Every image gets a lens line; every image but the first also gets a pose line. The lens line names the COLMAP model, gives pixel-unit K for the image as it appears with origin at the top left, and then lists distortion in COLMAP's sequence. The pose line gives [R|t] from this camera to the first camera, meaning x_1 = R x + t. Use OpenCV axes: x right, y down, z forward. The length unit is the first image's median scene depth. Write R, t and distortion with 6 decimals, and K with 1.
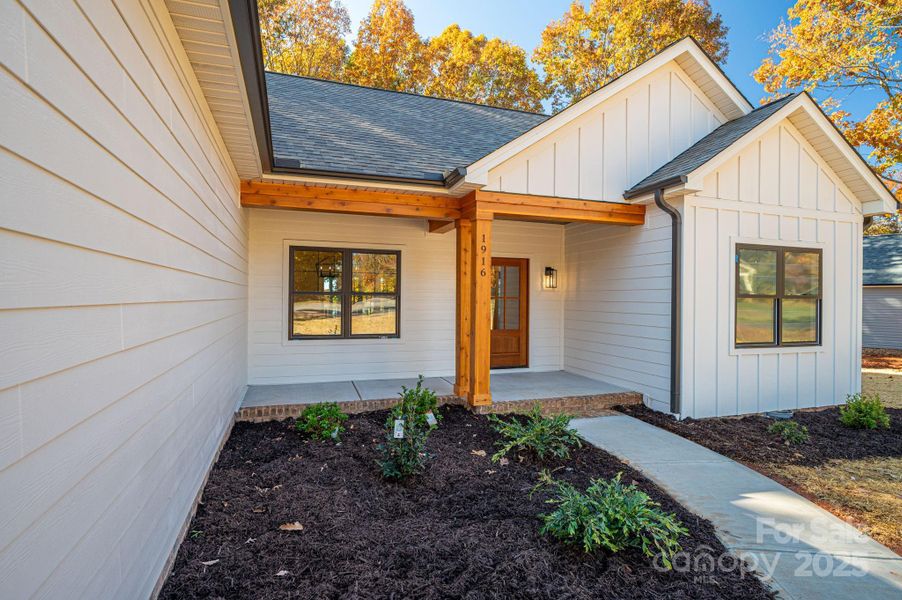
lens RADIAL K [[441.7, 0, 451.0], [0, 441.7, 300.0], [0, 0, 1]] dist [0.001706, 0.000145]
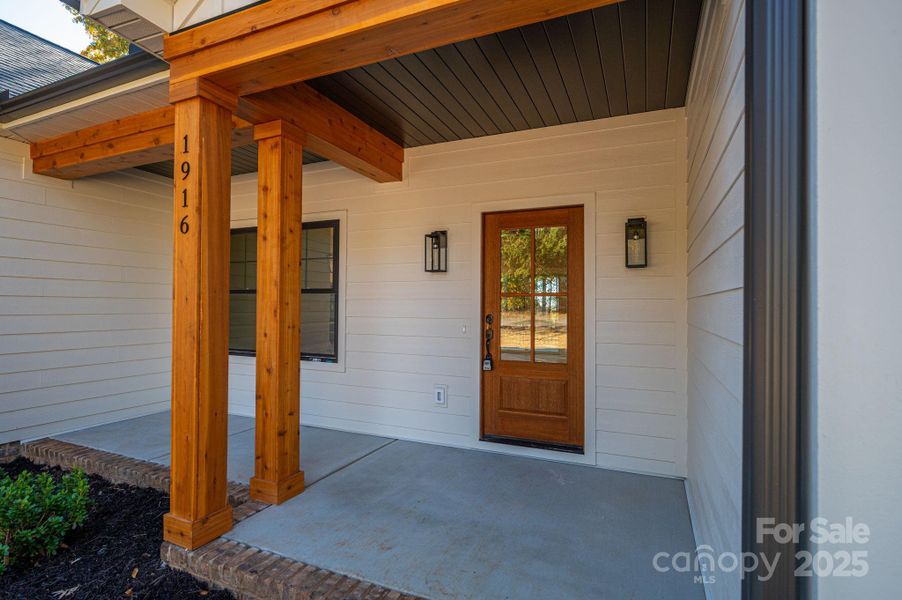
lens RADIAL K [[441.7, 0, 451.0], [0, 441.7, 300.0], [0, 0, 1]] dist [0.001706, 0.000145]
pose [[0.747312, -0.012788, -0.664350, 0.409045], [-0.002865, 0.999744, -0.022466, 0.012907], [0.664467, 0.018692, 0.747084, 0.648174]]
